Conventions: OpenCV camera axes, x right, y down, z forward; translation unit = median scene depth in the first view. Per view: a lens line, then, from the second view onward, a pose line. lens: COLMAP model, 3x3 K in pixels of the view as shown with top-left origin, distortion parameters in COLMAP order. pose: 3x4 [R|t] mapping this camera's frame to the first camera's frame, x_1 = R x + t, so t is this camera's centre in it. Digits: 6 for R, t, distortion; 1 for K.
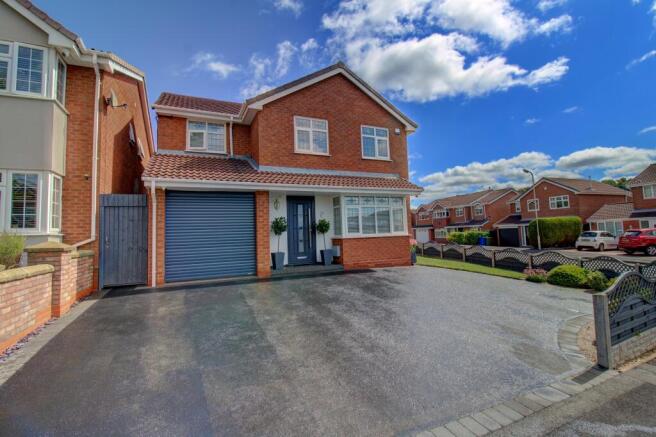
lens RADIAL K [[308.0, 0, 331.3], [0, 308.0, 215.3], [0, 0, 1]] dist [-0.000431, -0.008938]
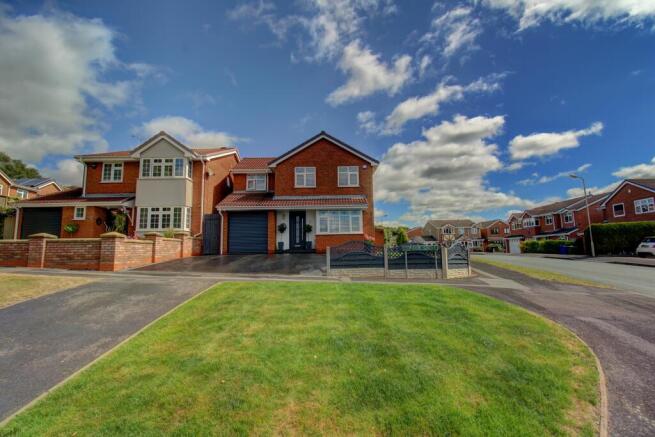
lens RADIAL K [[307.6, 0, 330.8], [0, 307.6, 215.3], [0, 0, 1]] dist [-0.000431, -0.008938]
pose [[0.913621, -0.031641, -0.405333, 0.693844], [0.013049, 0.998735, -0.048552, 0.041778], [0.406357, 0.039069, 0.912879, -0.478067]]
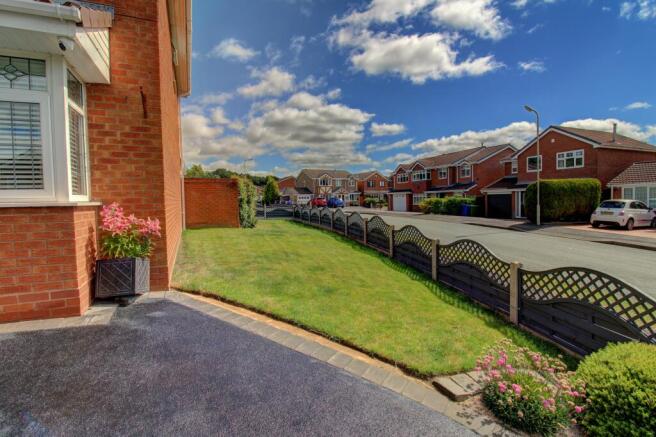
lens RADIAL K [[308.0, 0, 331.3], [0, 308.0, 215.3], [0, 0, 1]] dist [-0.000431, -0.008938]
pose [[0.999871, 0.015010, 0.005751, 0.447601], [-0.015572, 0.993246, 0.114974, 0.037332], [-0.003986, -0.115048, 0.993352, 0.682373]]
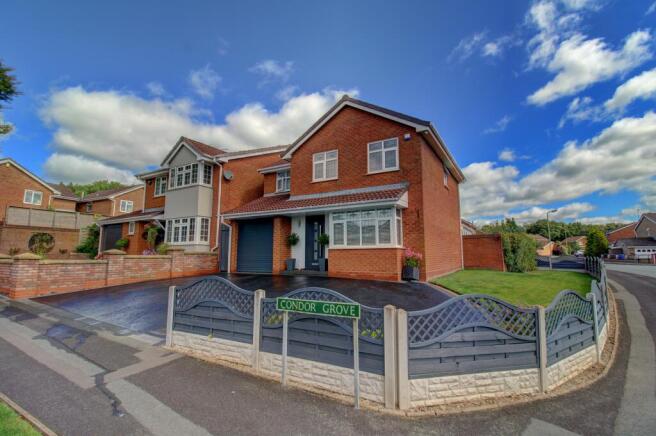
lens RADIAL K [[308.0, 0, 331.3], [0, 308.0, 214.8], [0, 0, 1]] dist [-0.000431, -0.008938]
pose [[0.573478, -0.077109, -0.815584, 0.848553], [0.034240, 0.996947, -0.070180, 0.022688], [0.818505, 0.012322, 0.574367, 0.280607]]
